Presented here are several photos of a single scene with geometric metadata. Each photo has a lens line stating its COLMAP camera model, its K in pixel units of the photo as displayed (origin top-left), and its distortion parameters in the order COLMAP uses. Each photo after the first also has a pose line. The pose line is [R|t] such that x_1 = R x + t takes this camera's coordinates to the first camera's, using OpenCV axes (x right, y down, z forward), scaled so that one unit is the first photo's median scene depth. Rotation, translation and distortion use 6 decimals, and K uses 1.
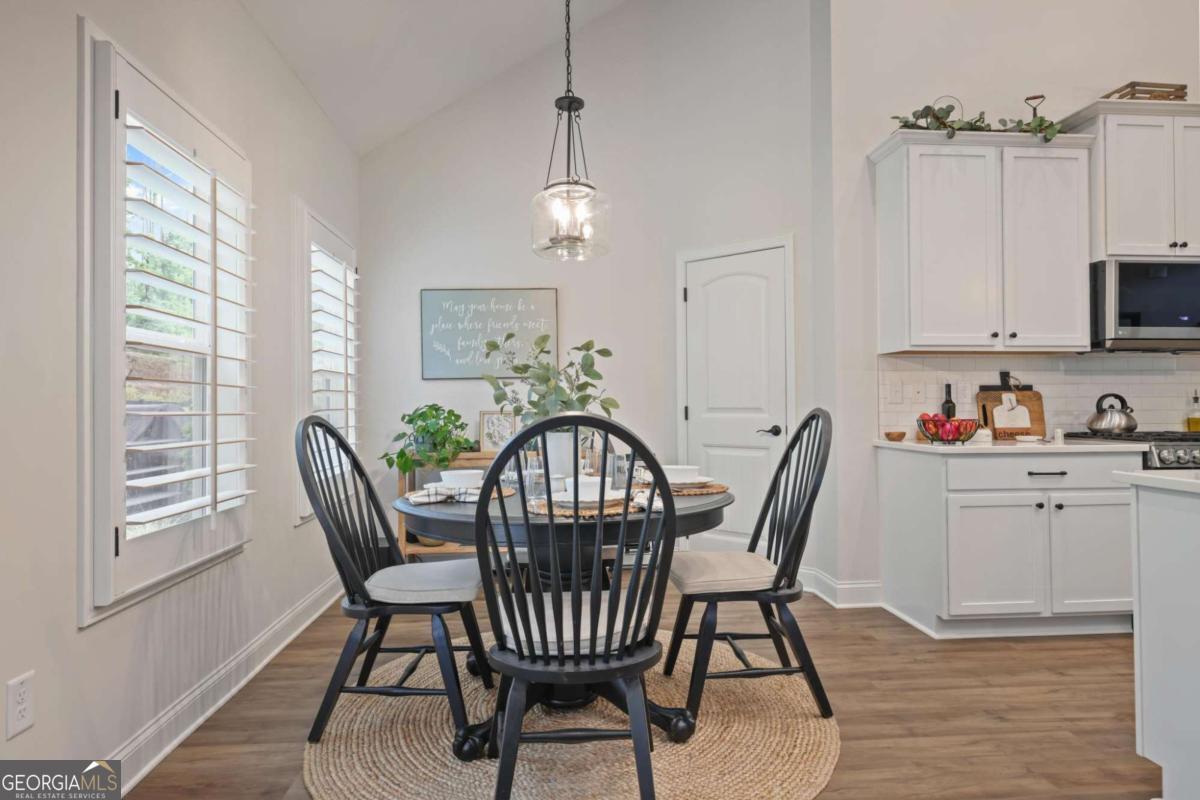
lens RADIAL K [[708.4, 0, 601.7], [0, 708.4, 396.3], [0, 0, 1]] dist [-0.000537, 0.001869]
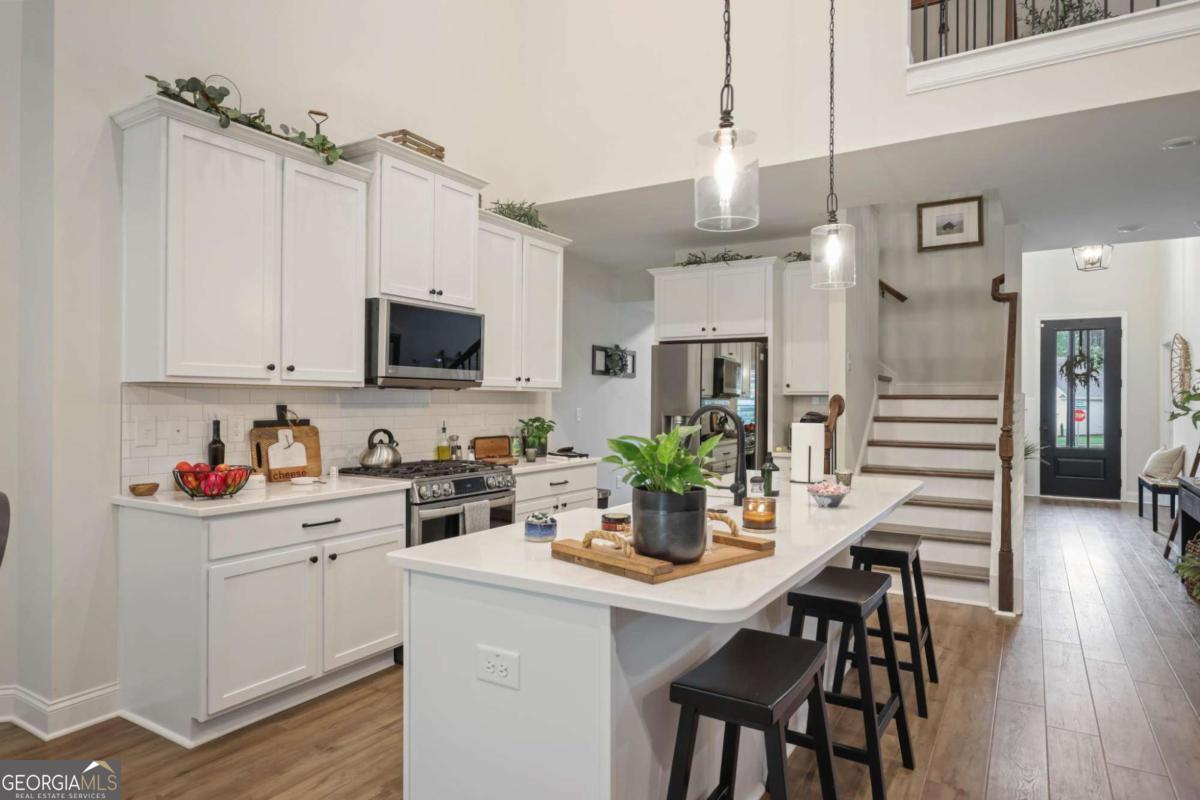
lens RADIAL K [[708.4, 0, 599.8], [0, 708.4, 397.3], [0, 0, 1]] dist [-0.000537, 0.001869]
pose [[0.596758, 0.013570, 0.802307, 0.092965], [-0.019701, 0.999803, -0.002256, -0.054790], [-0.802179, -0.014459, 0.596908, 0.146243]]
